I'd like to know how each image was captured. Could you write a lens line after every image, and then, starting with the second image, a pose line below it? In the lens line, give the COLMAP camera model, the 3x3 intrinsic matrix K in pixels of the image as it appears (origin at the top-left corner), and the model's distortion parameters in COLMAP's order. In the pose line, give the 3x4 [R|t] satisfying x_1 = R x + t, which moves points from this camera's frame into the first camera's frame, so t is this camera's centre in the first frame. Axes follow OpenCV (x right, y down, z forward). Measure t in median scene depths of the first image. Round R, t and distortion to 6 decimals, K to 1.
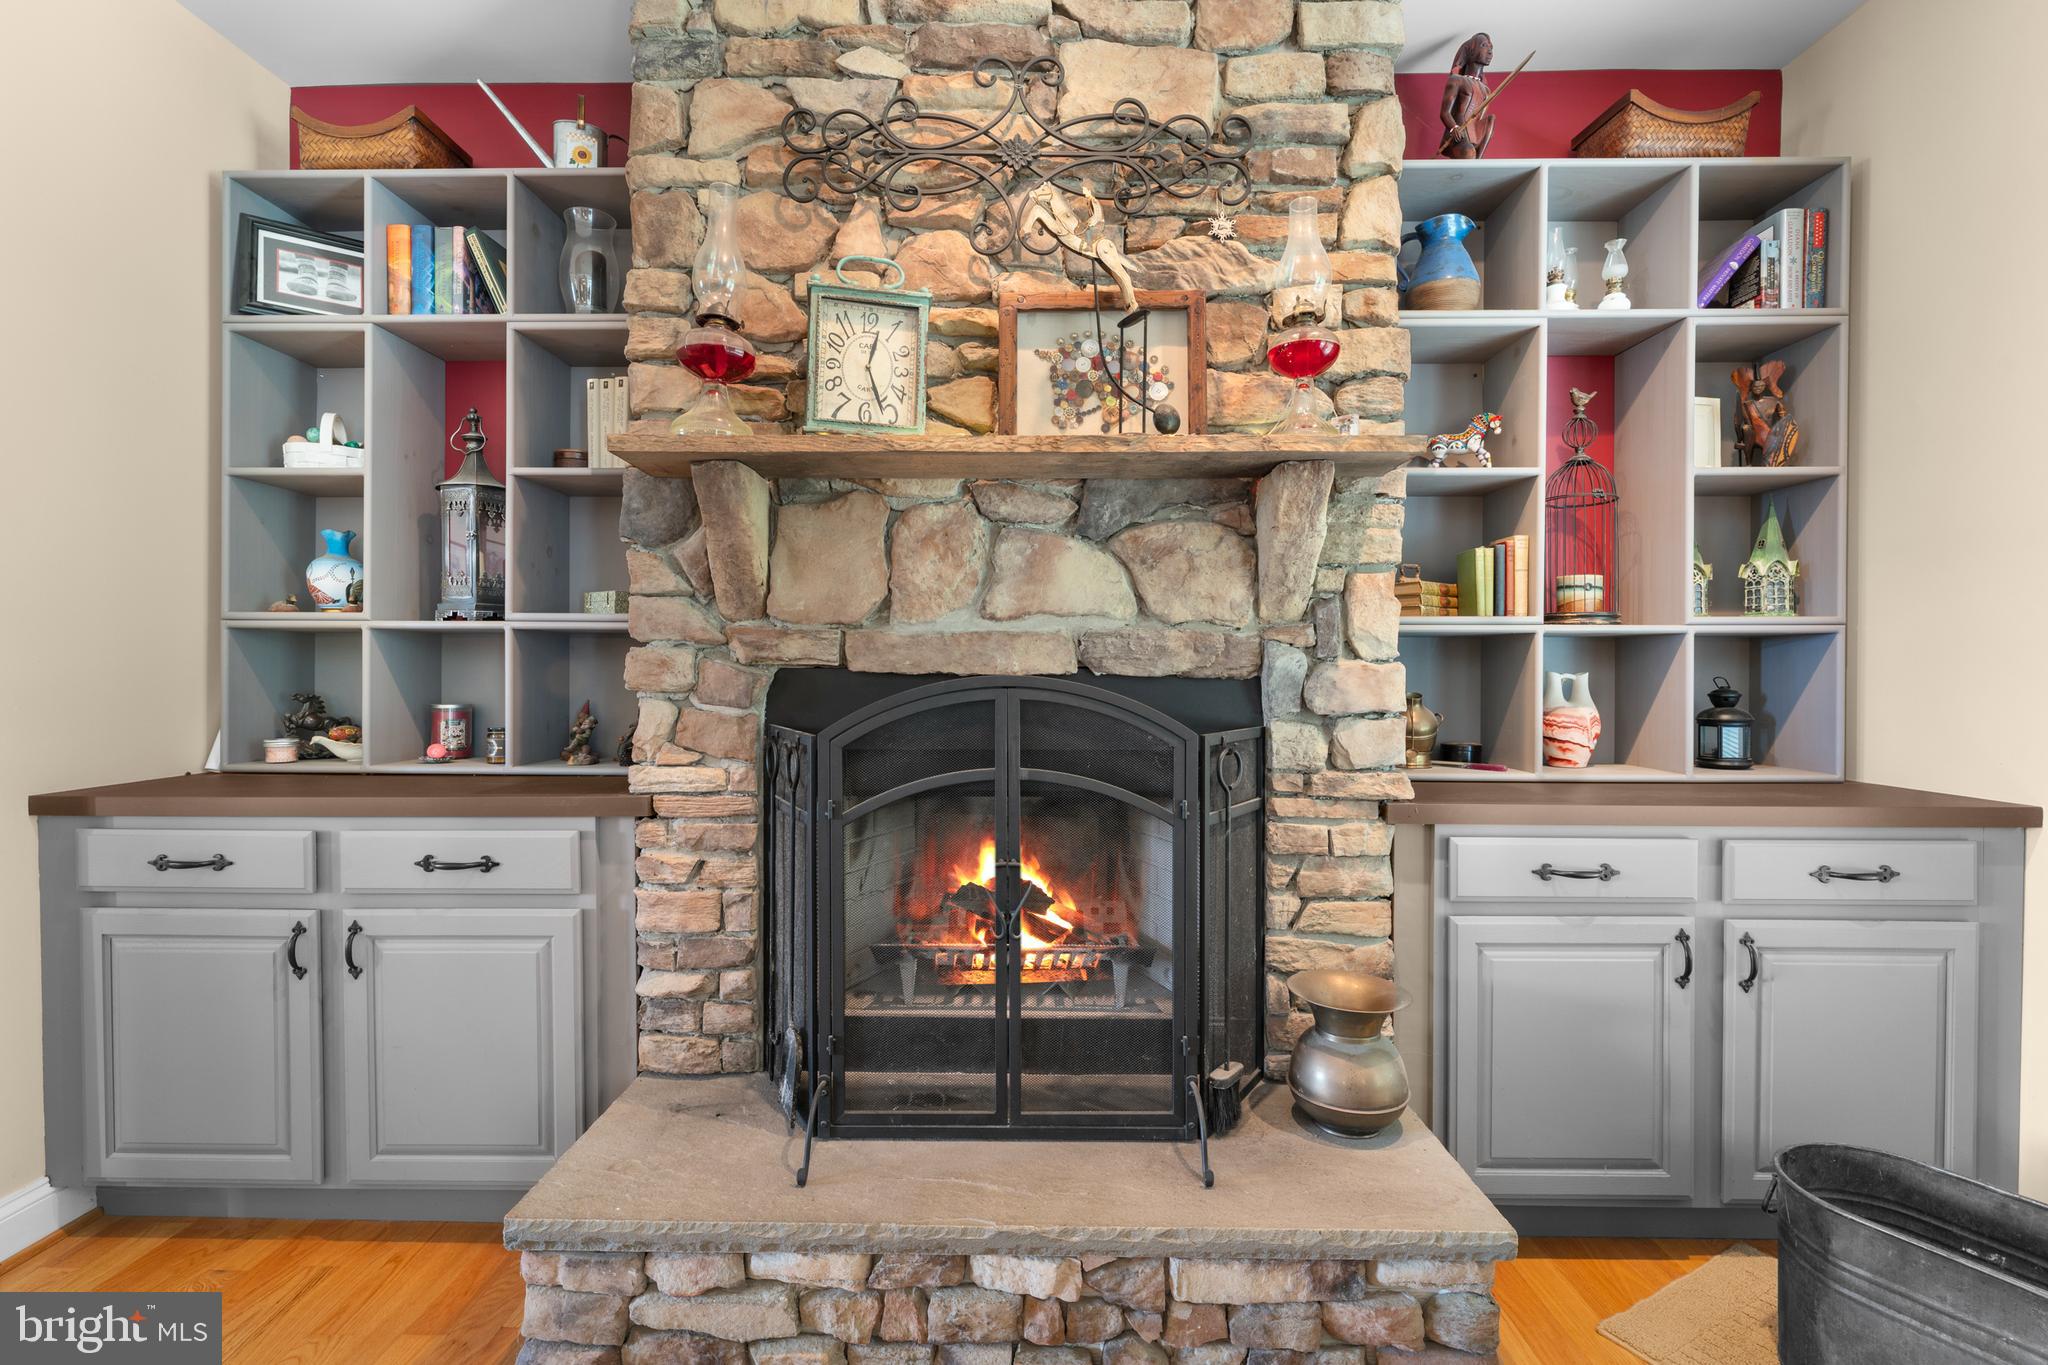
lens RADIAL K [[925.9, 0, 1012.6], [0, 925.9, 678.2], [0, 0, 1]] dist [-0.002930, 0.000224]
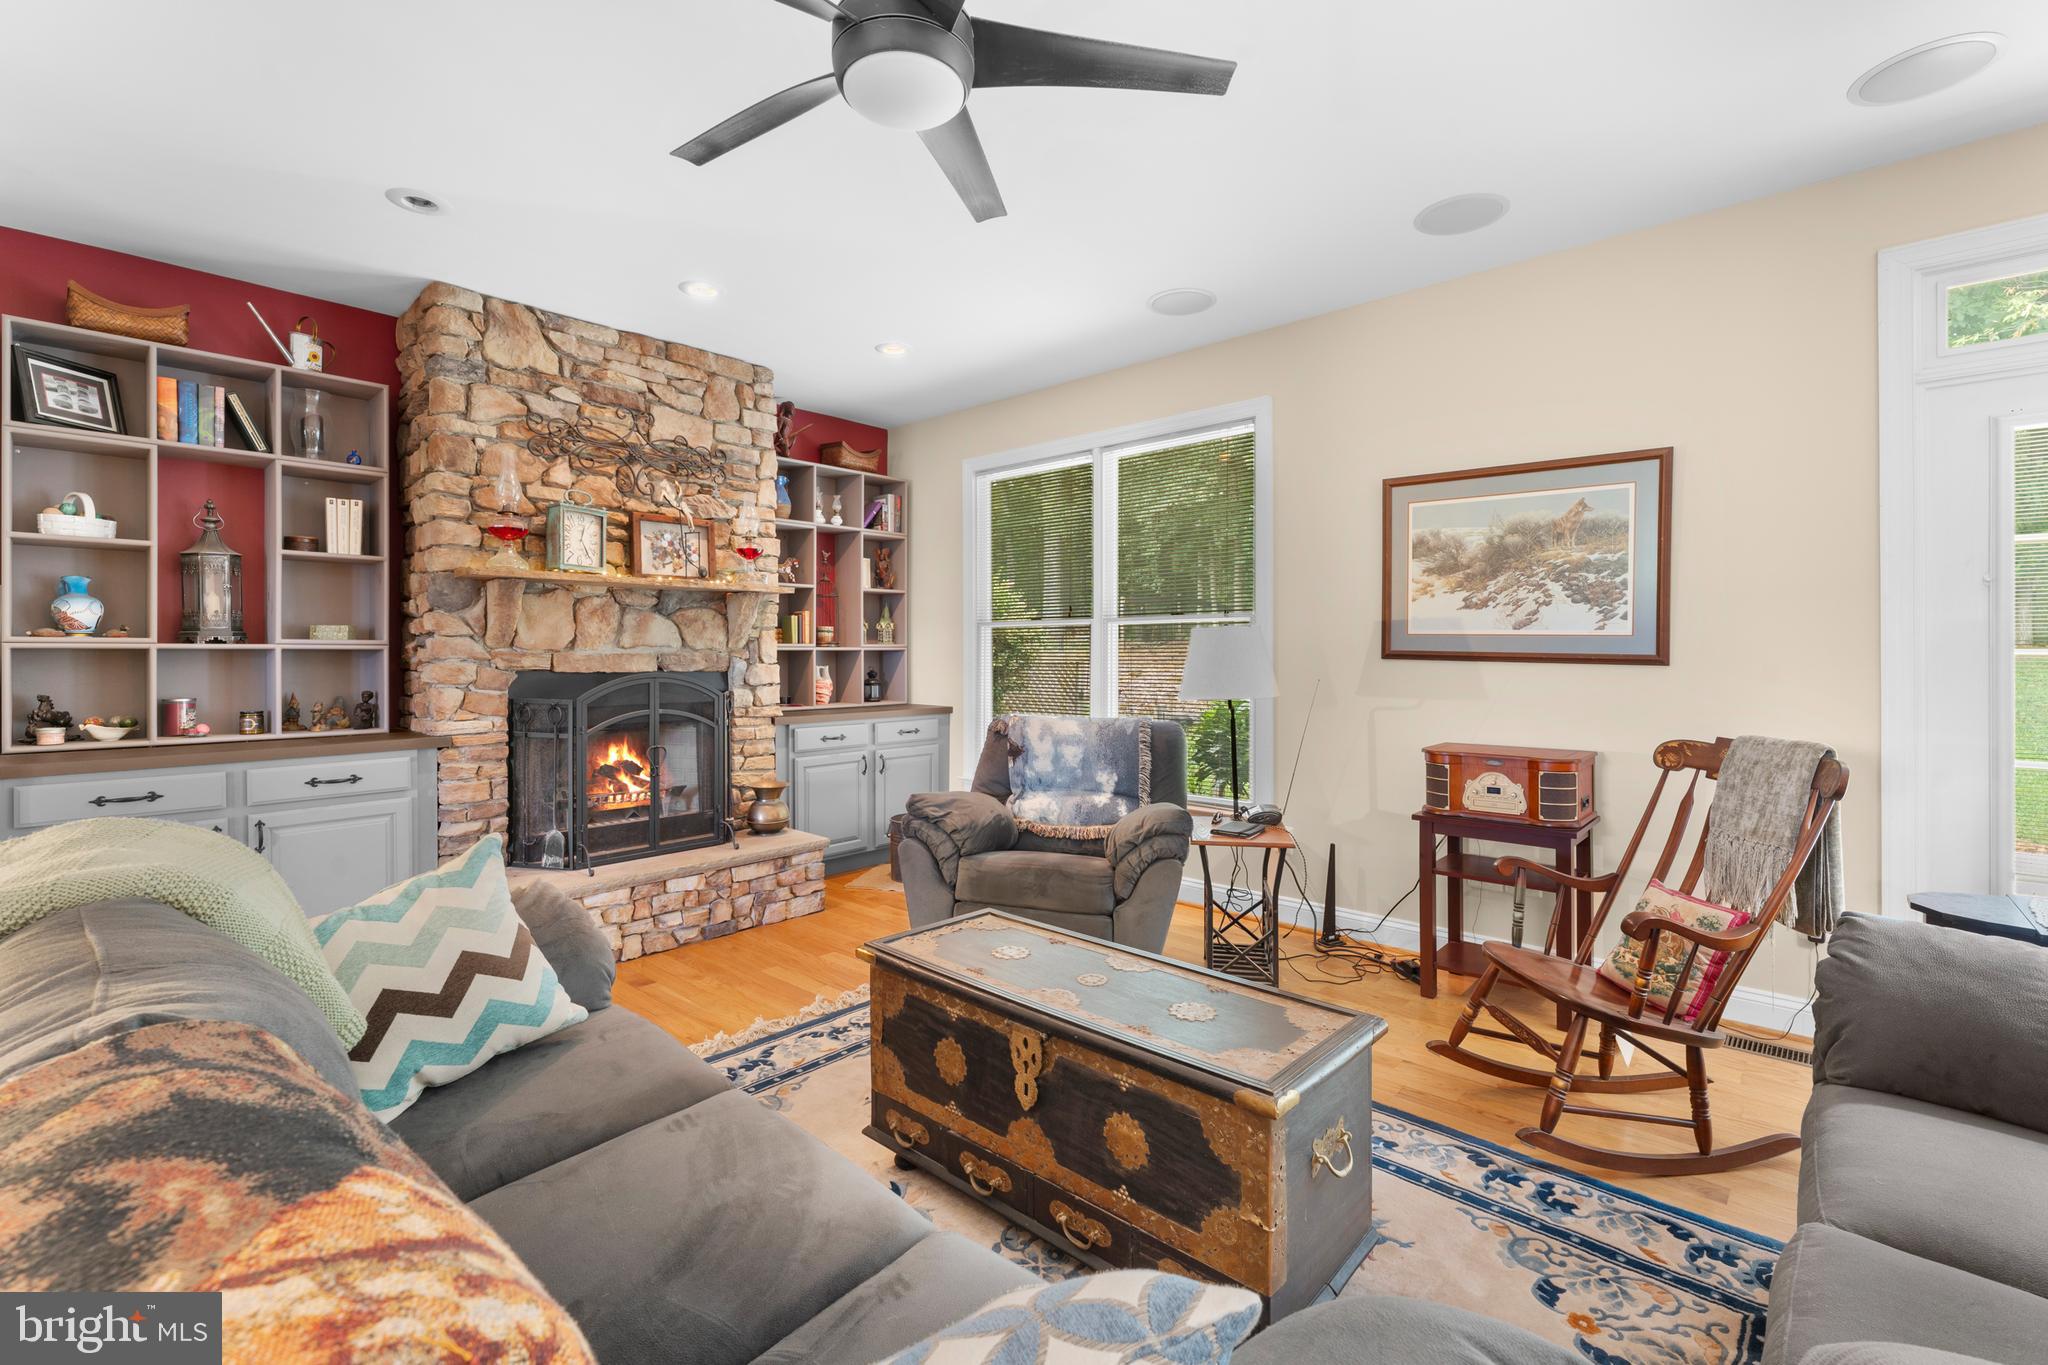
lens RADIAL K [[891.1, 0, 1033.8], [0, 891.1, 660.5], [0, 0, 1]] dist [-0.003691, -0.000272]
pose [[0.654039, -0.010669, 0.756386, -1.025185], [0.007159, 0.999943, 0.007915, -0.043293], [-0.756427, 0.000238, 0.654078, -1.216571]]
